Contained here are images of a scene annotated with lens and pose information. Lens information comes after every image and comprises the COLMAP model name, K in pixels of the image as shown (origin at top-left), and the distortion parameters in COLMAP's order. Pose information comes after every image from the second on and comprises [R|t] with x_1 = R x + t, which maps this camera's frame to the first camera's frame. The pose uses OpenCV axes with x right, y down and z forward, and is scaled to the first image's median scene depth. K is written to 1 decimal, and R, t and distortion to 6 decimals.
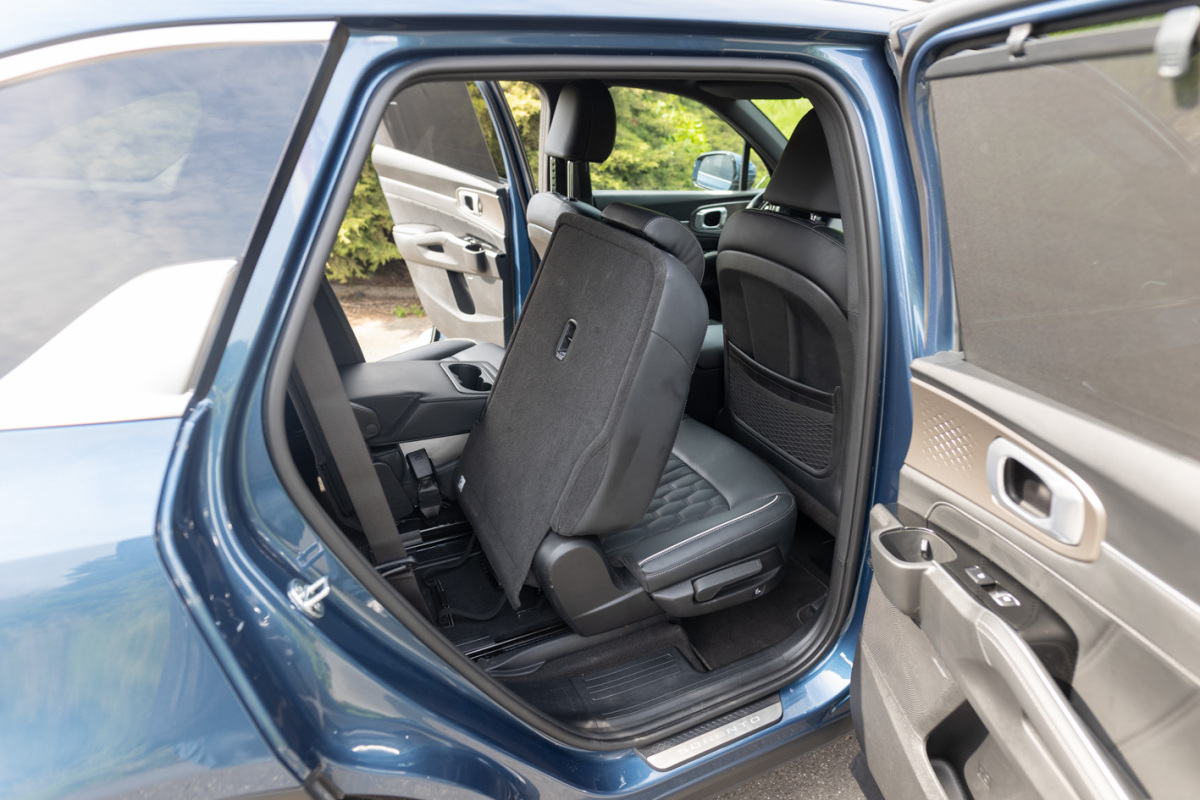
lens RADIAL K [[712.7, 0, 600.0], [0, 712.7, 400.0], [0, 0, 1]] dist [0.001115, 0.000484]
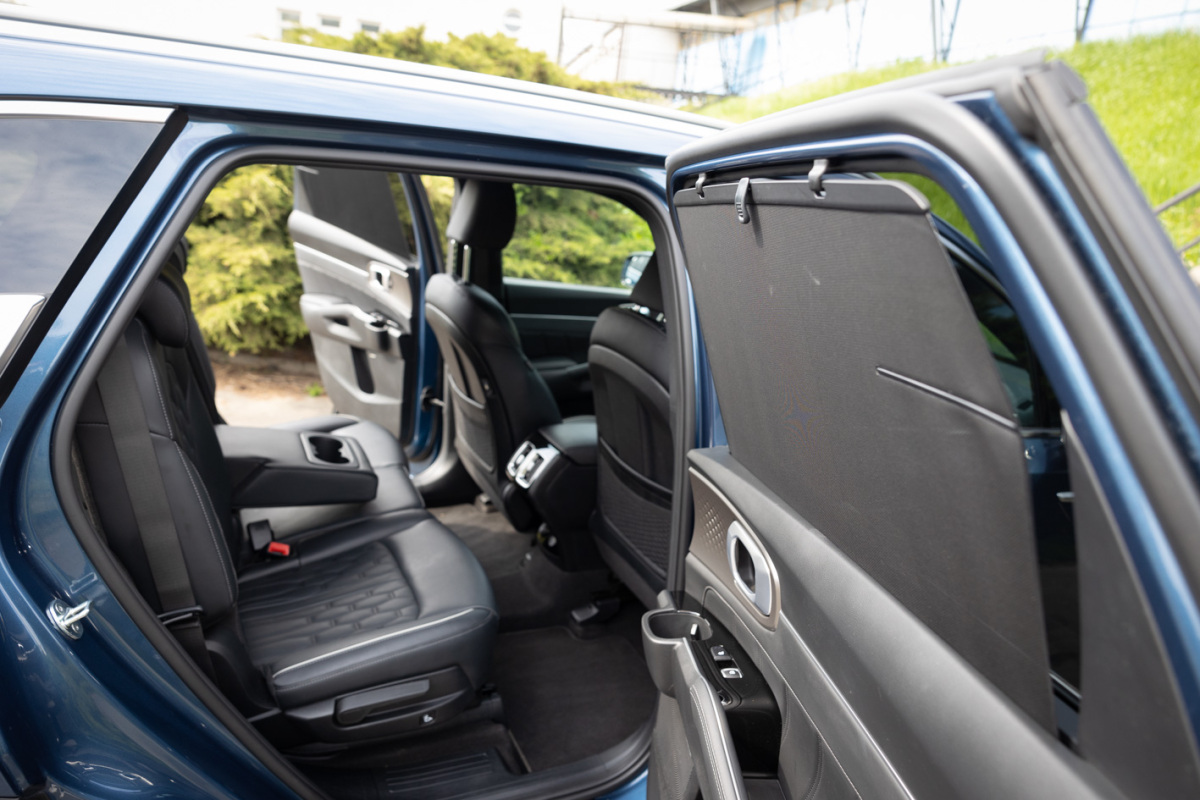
lens RADIAL K [[824.9, 0, 600.0], [0, 824.9, 400.0], [0, 0, 1]] dist [0.008698, 0.003602]
pose [[0.995287, 0.090858, 0.033879, 0.092693], [-0.084910, 0.985332, -0.148022, 0.023760], [-0.046831, 0.144448, 0.988404, -0.088177]]
